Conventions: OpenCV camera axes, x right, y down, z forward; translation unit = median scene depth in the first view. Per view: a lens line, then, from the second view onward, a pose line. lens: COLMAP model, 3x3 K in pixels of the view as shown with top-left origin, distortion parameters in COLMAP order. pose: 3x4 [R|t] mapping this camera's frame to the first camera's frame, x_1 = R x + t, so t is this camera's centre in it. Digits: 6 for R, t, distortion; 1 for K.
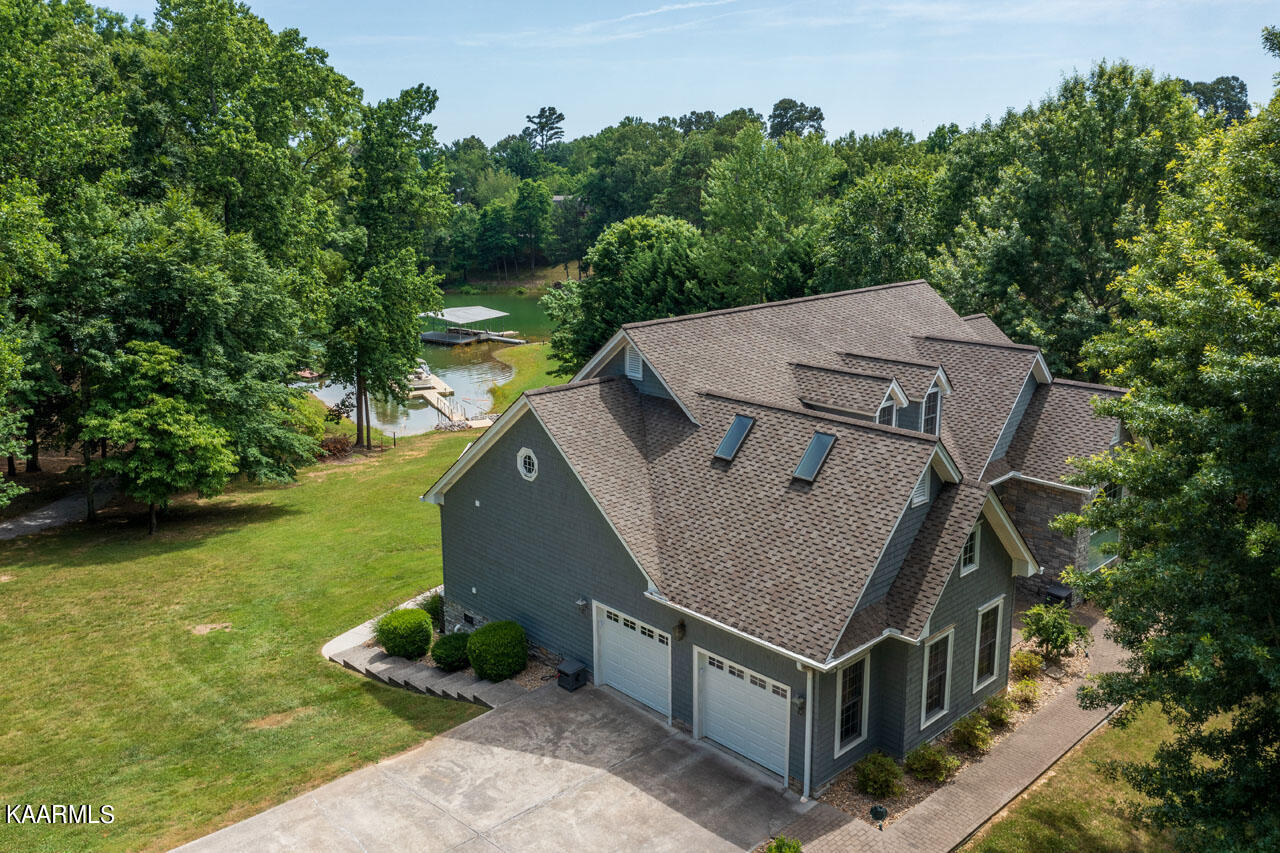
lens RADIAL K [[1038.3, 0, 637.3], [0, 1038.3, 378.7], [0, 0, 1]] dist [0.006718, 0.006265]
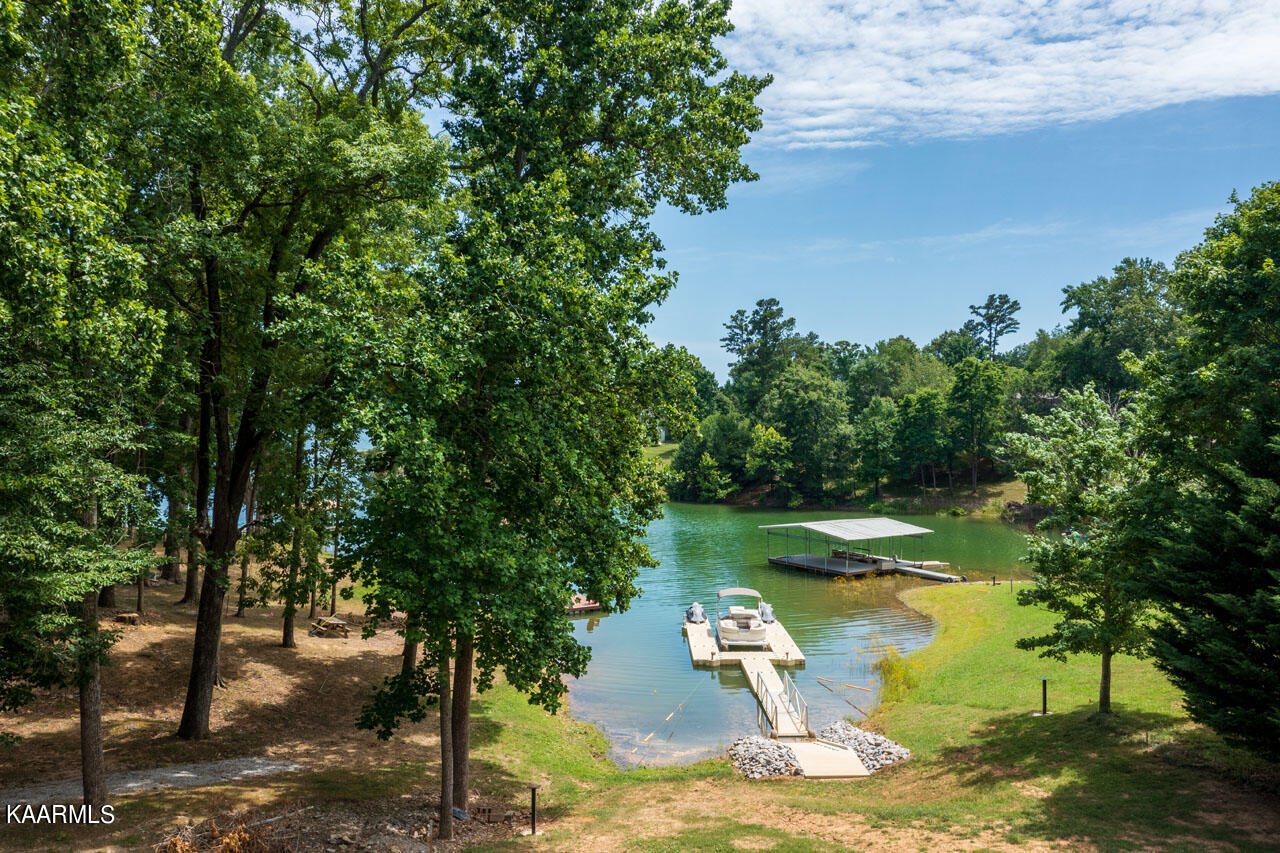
lens RADIAL K [[1025.5, 0, 640.0], [0, 1025.5, 426.5], [0, 0, 1]] dist [-0.013085, -0.002970]
pose [[0.915983, 0.006370, -0.401166, -0.136185], [-0.083758, 0.980879, -0.175671, -0.011615], [0.392376, 0.194512, 0.899003, 1.273376]]
